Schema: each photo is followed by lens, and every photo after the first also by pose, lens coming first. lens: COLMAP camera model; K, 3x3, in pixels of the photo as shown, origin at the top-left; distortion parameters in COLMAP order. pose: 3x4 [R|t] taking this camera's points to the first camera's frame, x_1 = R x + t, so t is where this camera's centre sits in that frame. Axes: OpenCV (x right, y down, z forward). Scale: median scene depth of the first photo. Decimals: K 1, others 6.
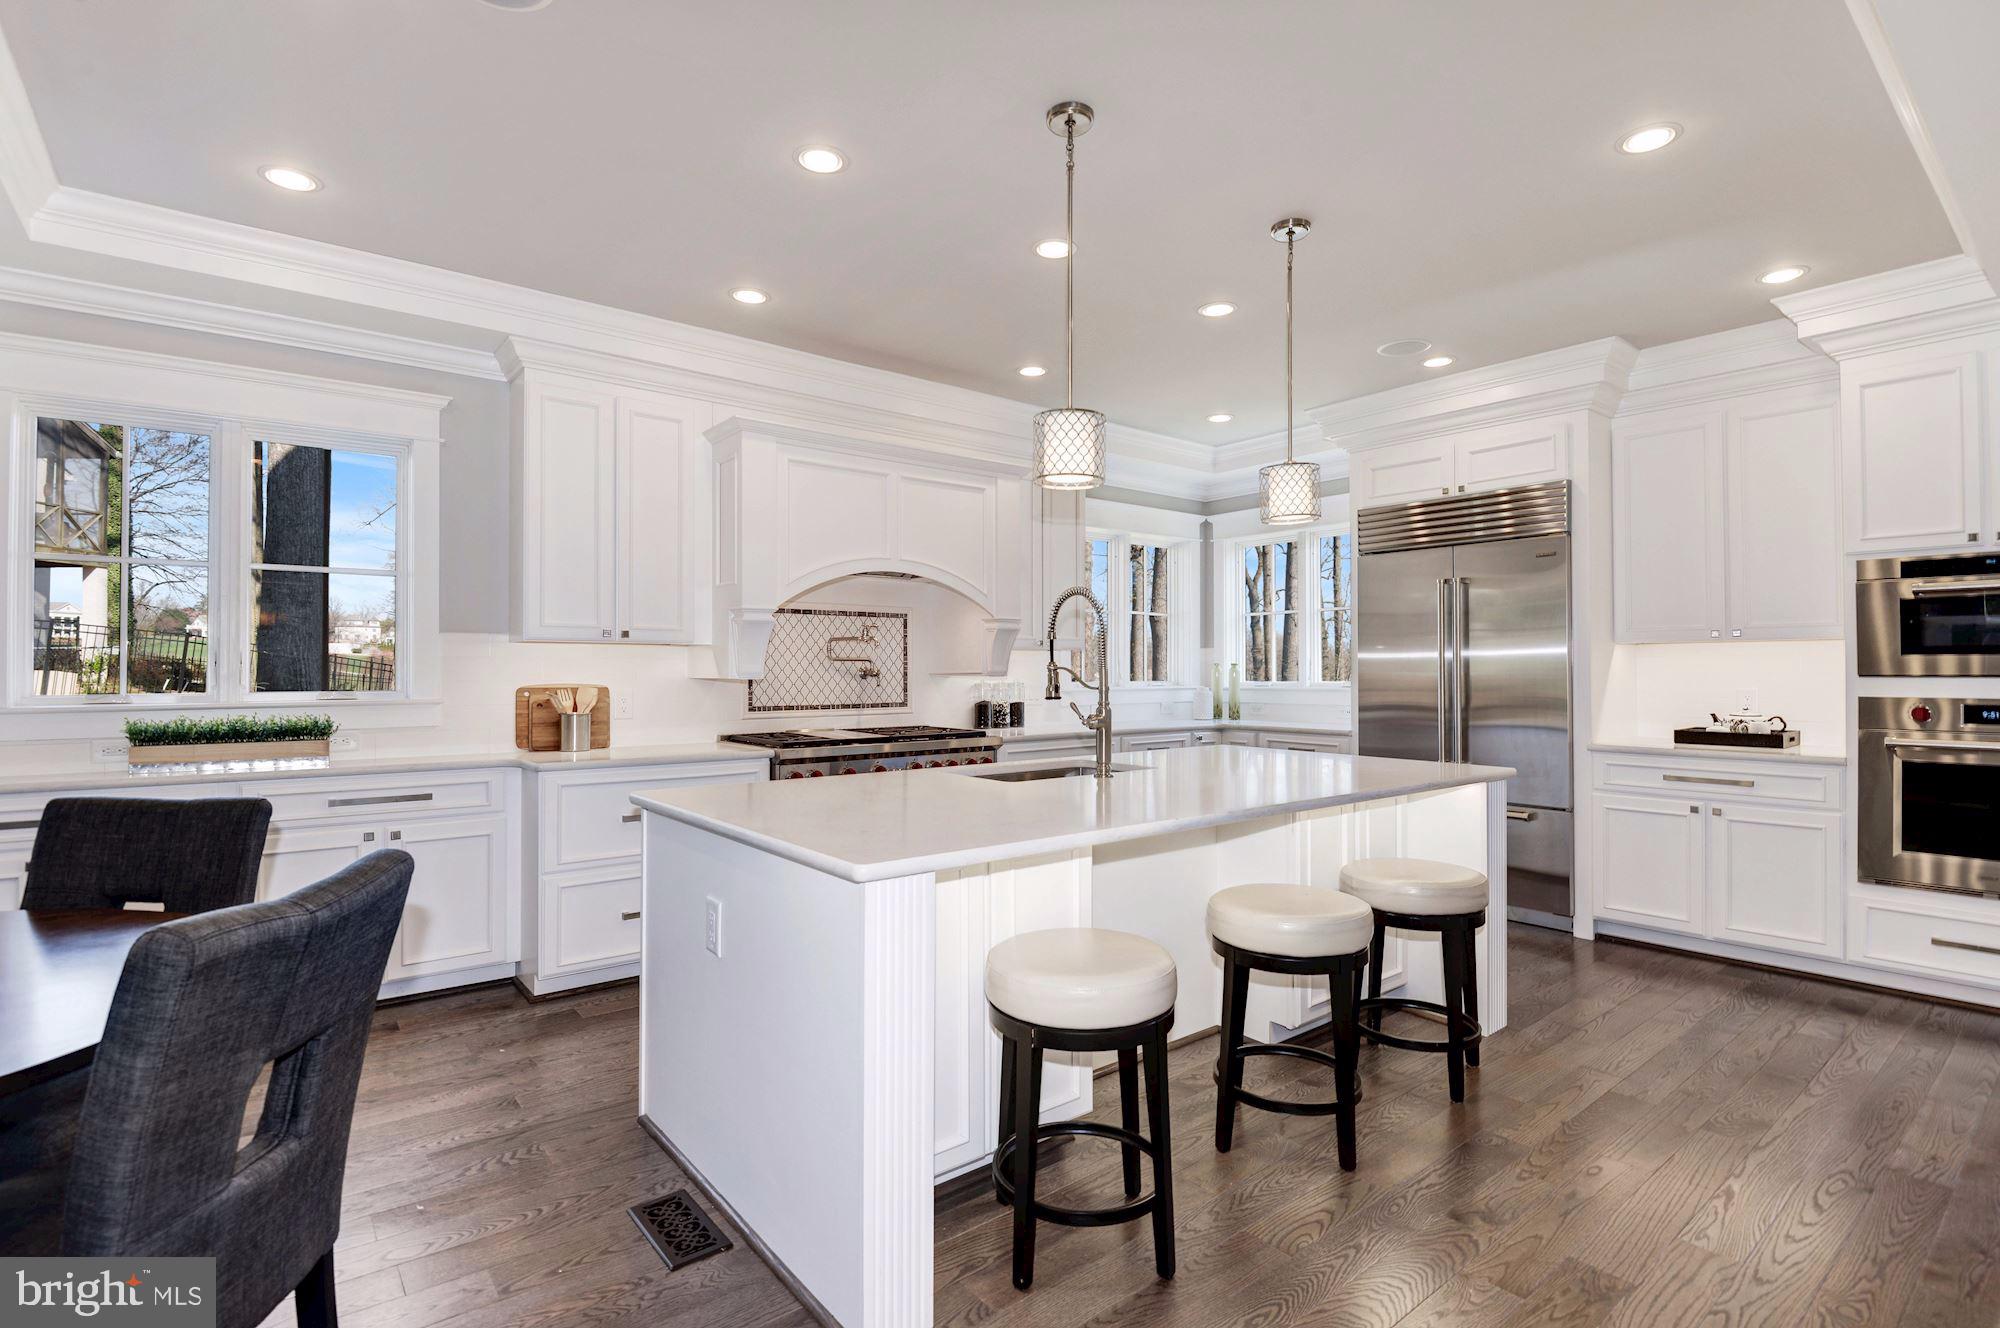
lens RADIAL K [[941.2, 0, 982.9], [0, 941.2, 663.7], [0, 0, 1]] dist [0.000847, -0.001560]
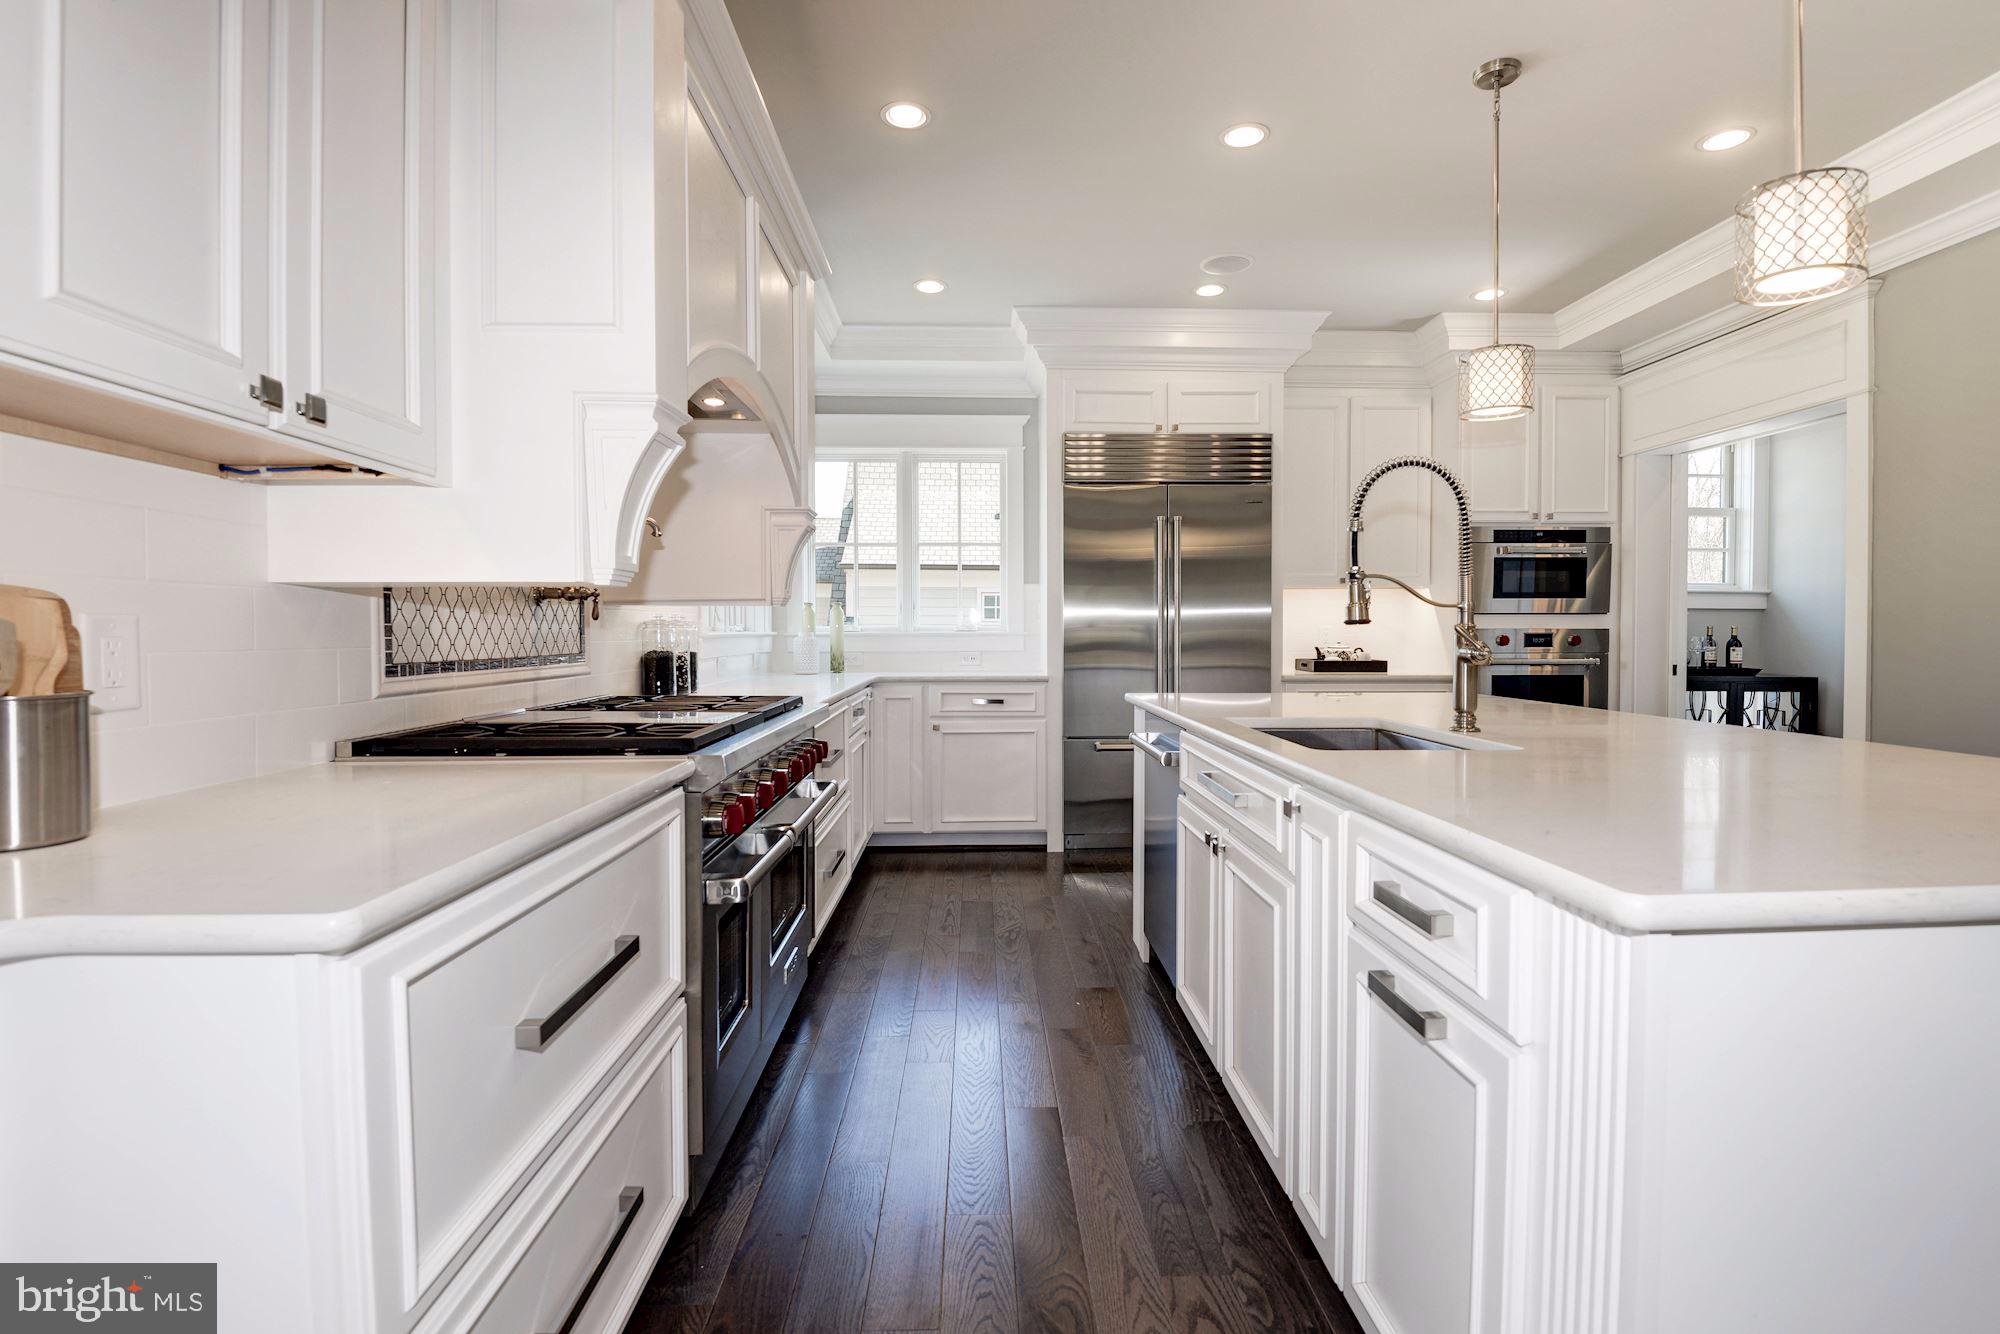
lens RADIAL K [[941.2, 0, 1011.0], [0, 941.2, 664.6], [0, 0, 1]] dist [0.000847, -0.001560]
pose [[0.593863, -0.026967, 0.804114, -0.441661], [-0.005219, 0.999288, 0.037368, 0.031719], [-0.804549, -0.026388, 0.593299, 0.593483]]
